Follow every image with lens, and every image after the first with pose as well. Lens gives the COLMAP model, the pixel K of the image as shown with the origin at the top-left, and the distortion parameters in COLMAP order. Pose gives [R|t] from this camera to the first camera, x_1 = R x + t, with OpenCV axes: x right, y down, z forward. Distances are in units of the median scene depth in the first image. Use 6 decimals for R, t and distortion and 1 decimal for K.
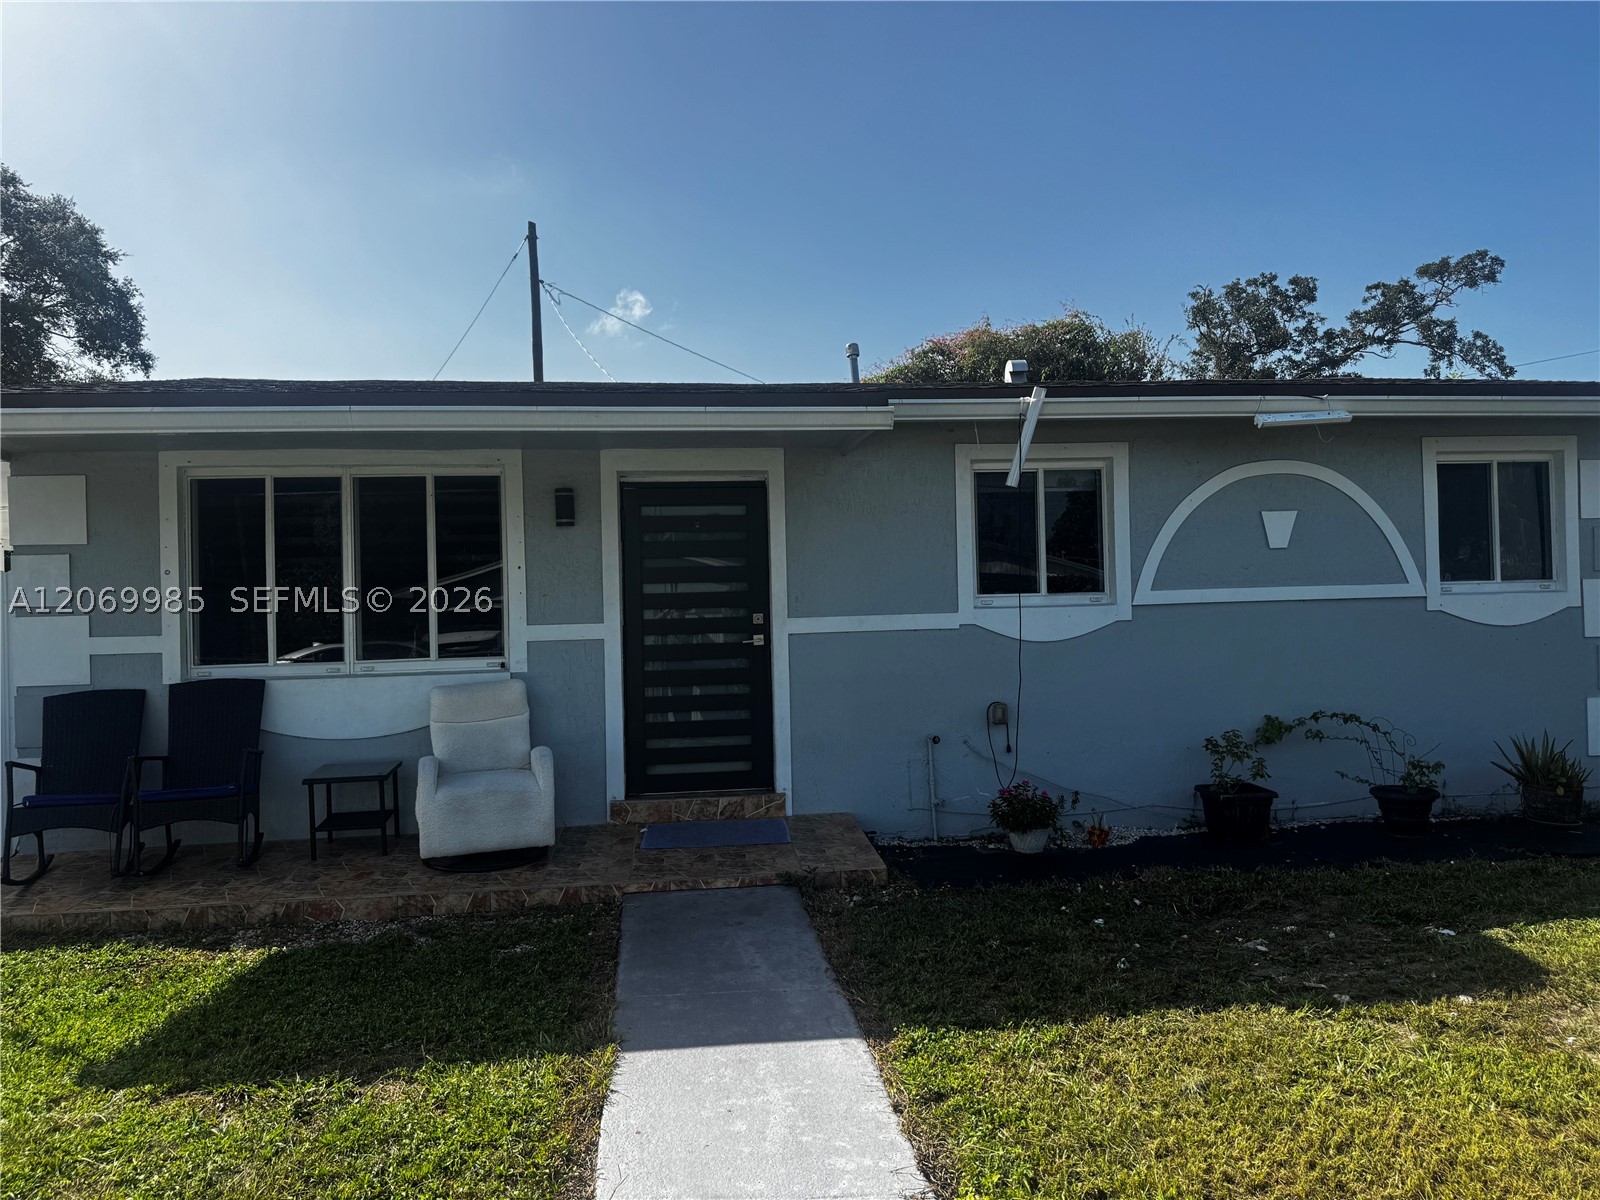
lens RADIAL K [[1121.5, 0, 802.3], [0, 1121.5, 579.8], [0, 0, 1]] dist [0.076337, -0.098892]
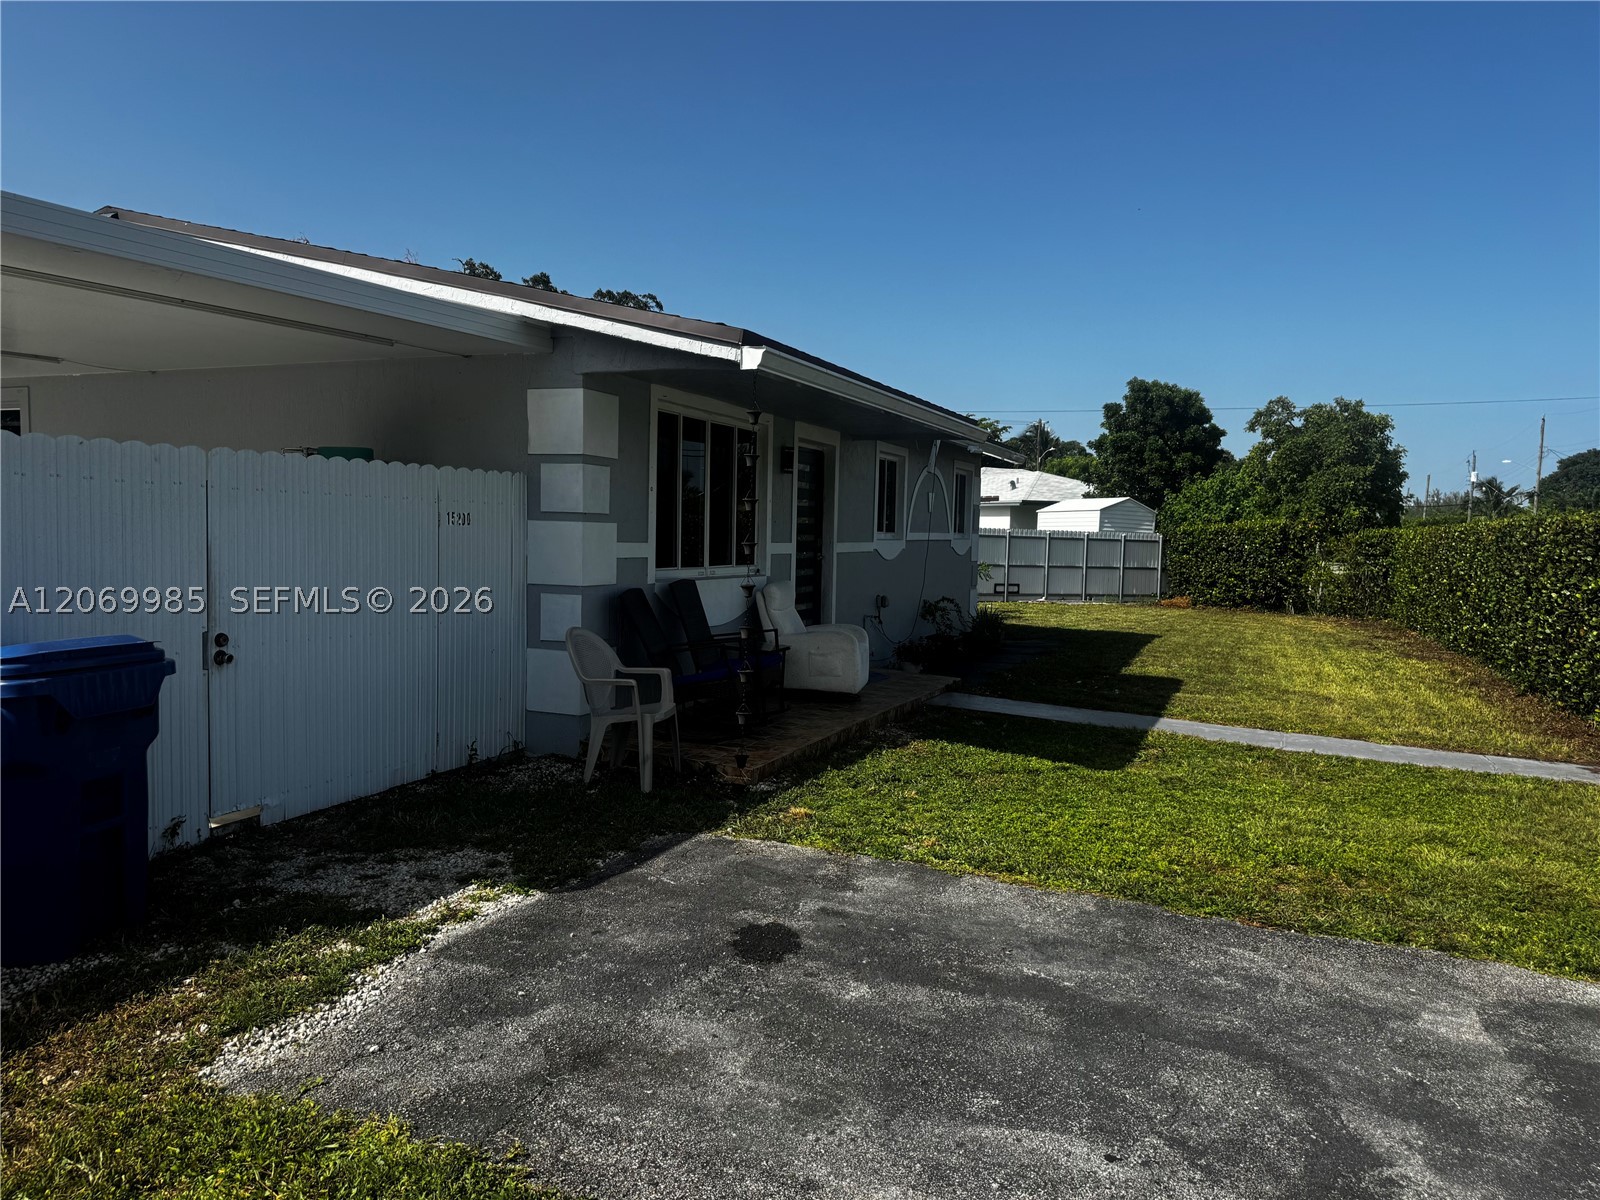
lens RADIAL K [[1121.5, 0, 785.2], [0, 1121.5, 609.3], [0, 0, 1]] dist [0.076337, -0.098892]
pose [[0.504762, -0.023824, 0.862930, -1.376526], [-0.052338, 0.996936, 0.058139, 0.039279], [-0.861671, -0.074510, 0.501968, 0.266976]]
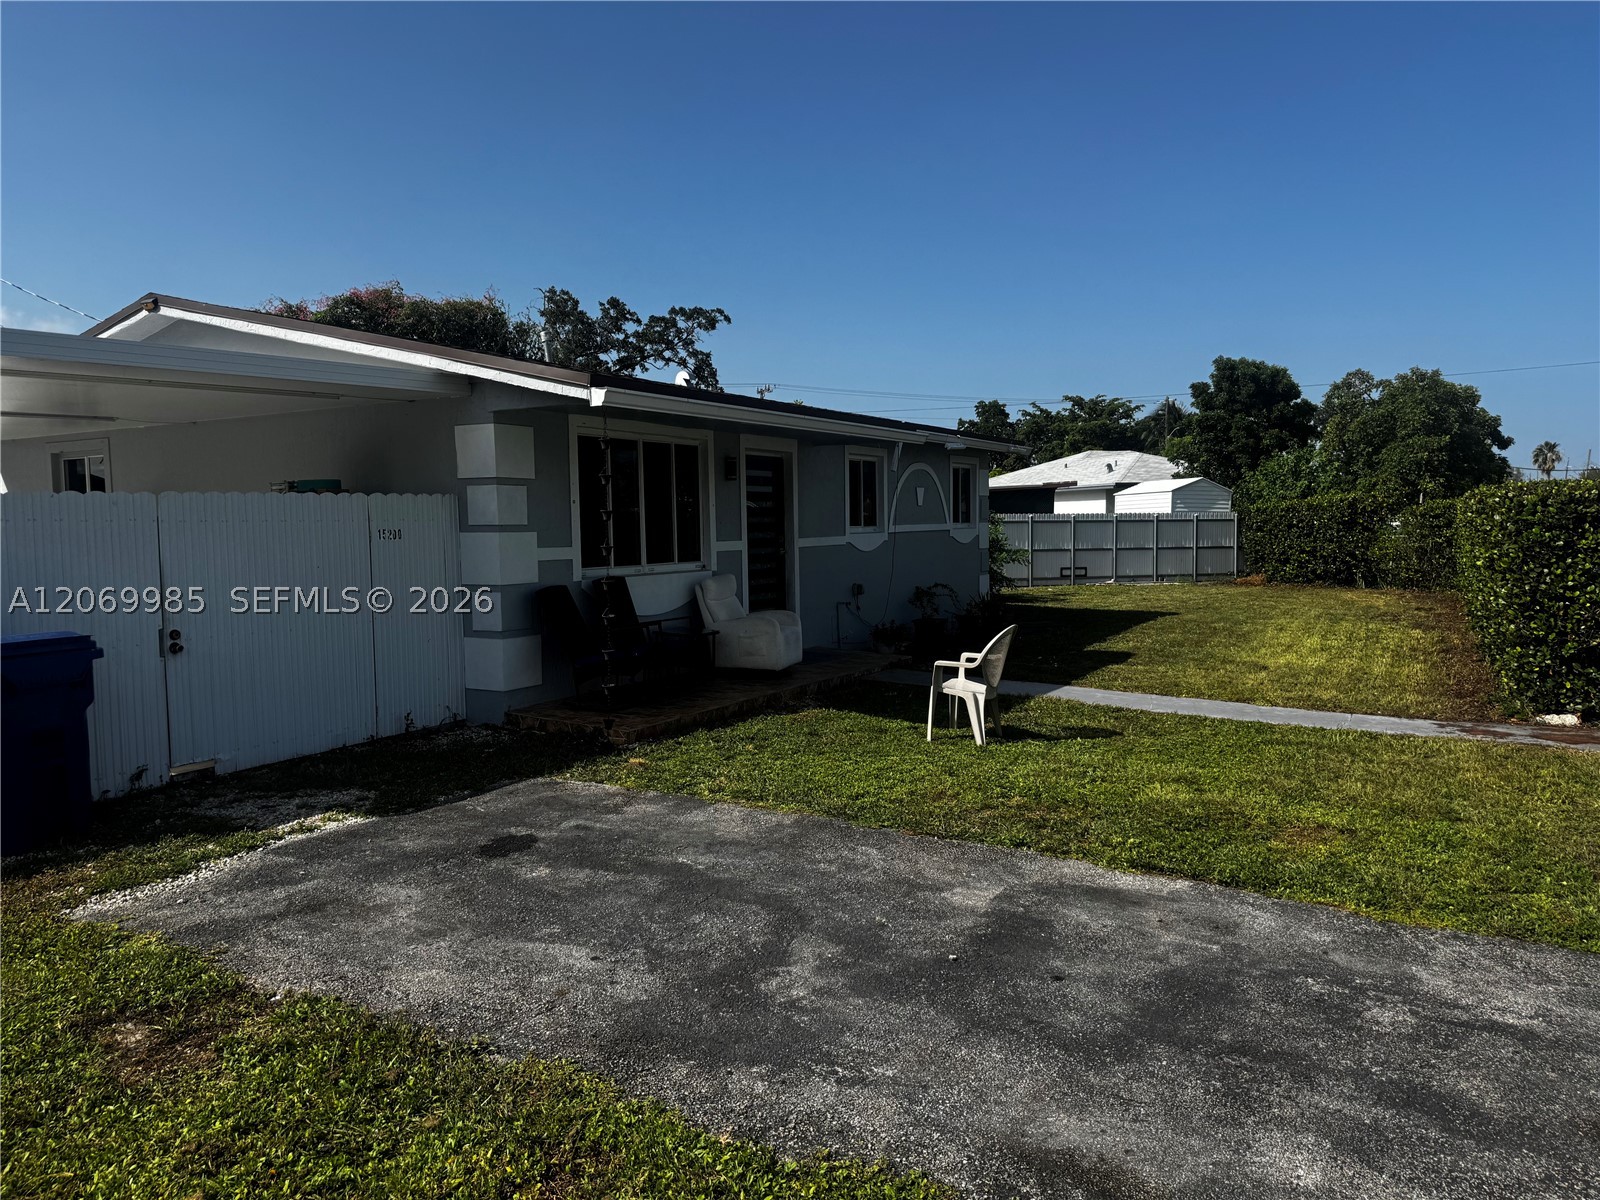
lens RADIAL K [[1121.5, 0, 802.2], [0, 1121.5, 596.8], [0, 0, 1]] dist [0.076337, -0.098892]
pose [[0.605130, -0.037552, 0.795241, -1.380046], [-0.014457, 0.998204, 0.058136, 0.023638], [-0.795996, -0.046677, 0.603500, -0.062383]]
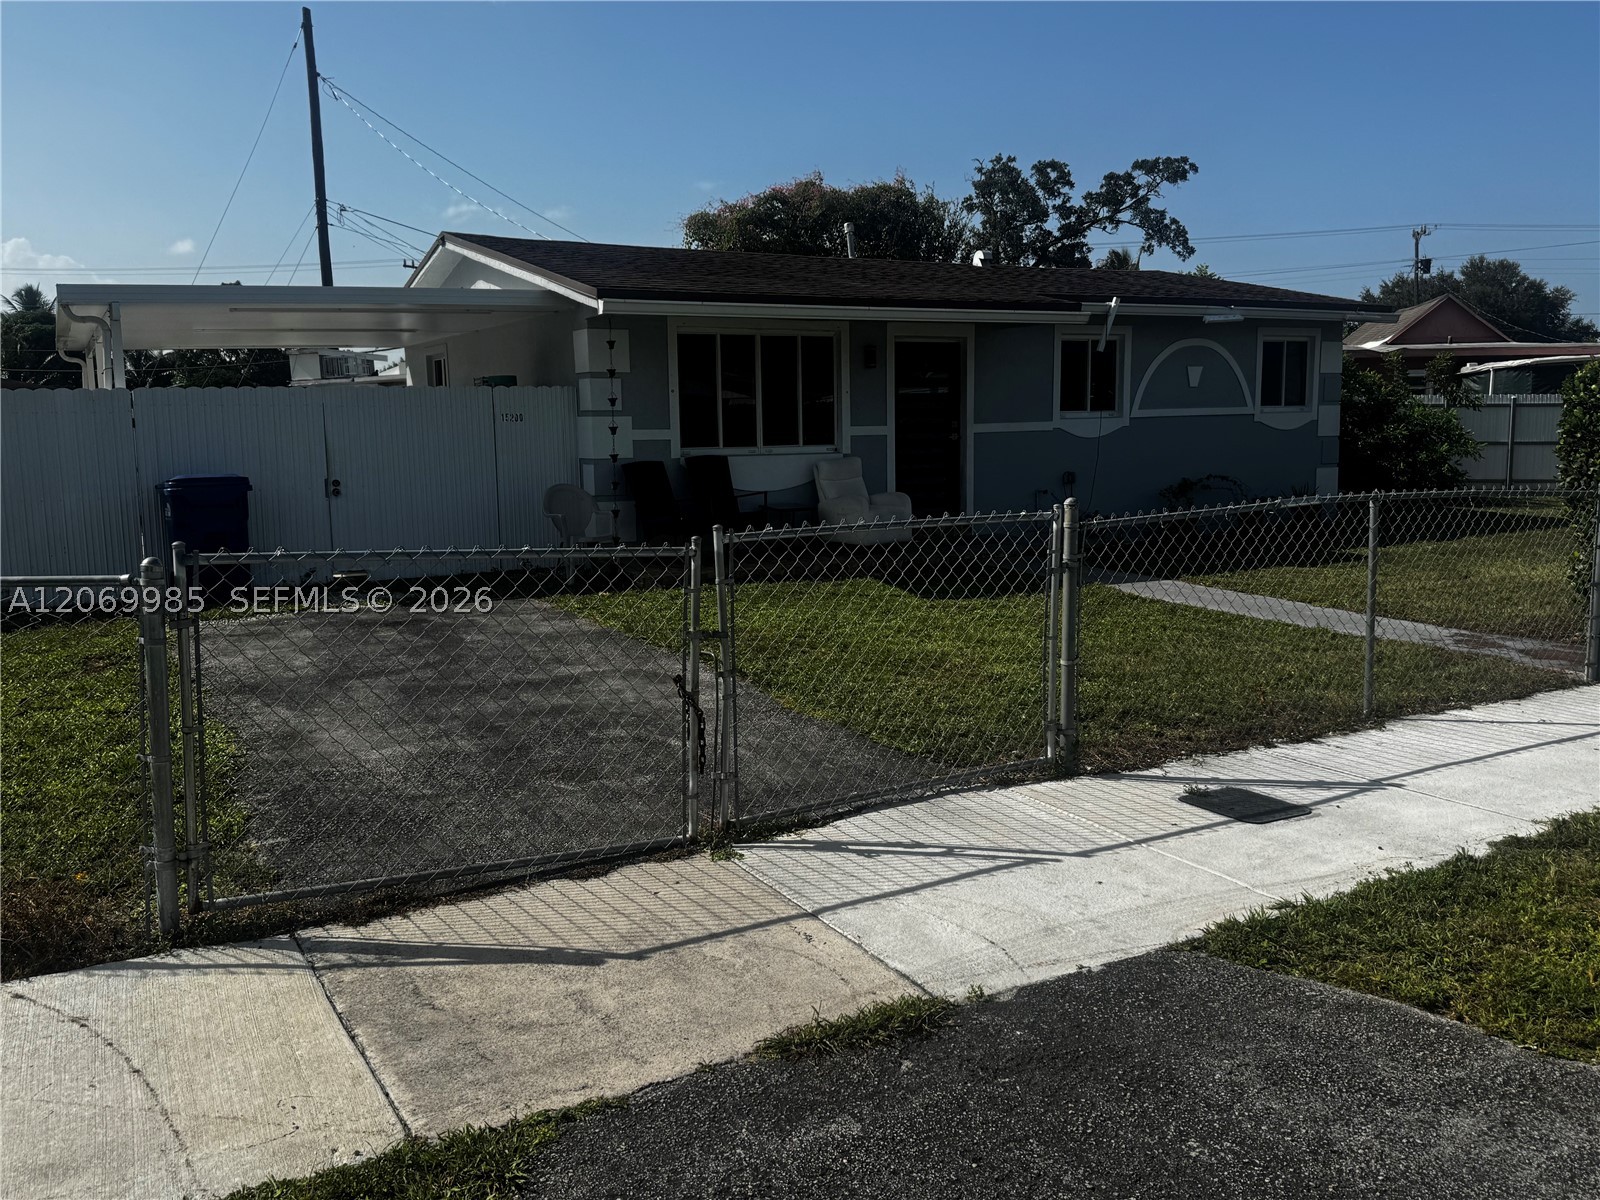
lens RADIAL K [[1326.5, 0, 801.6], [0, 1326.5, 607.3], [0, 0, 1]] dist [0.125732, -0.225693]
pose [[0.926230, -0.041657, 0.374649, -1.041596], [-0.014282, 0.989284, 0.145307, 0.019500], [-0.376688, -0.139938, 0.915709, -0.837439]]
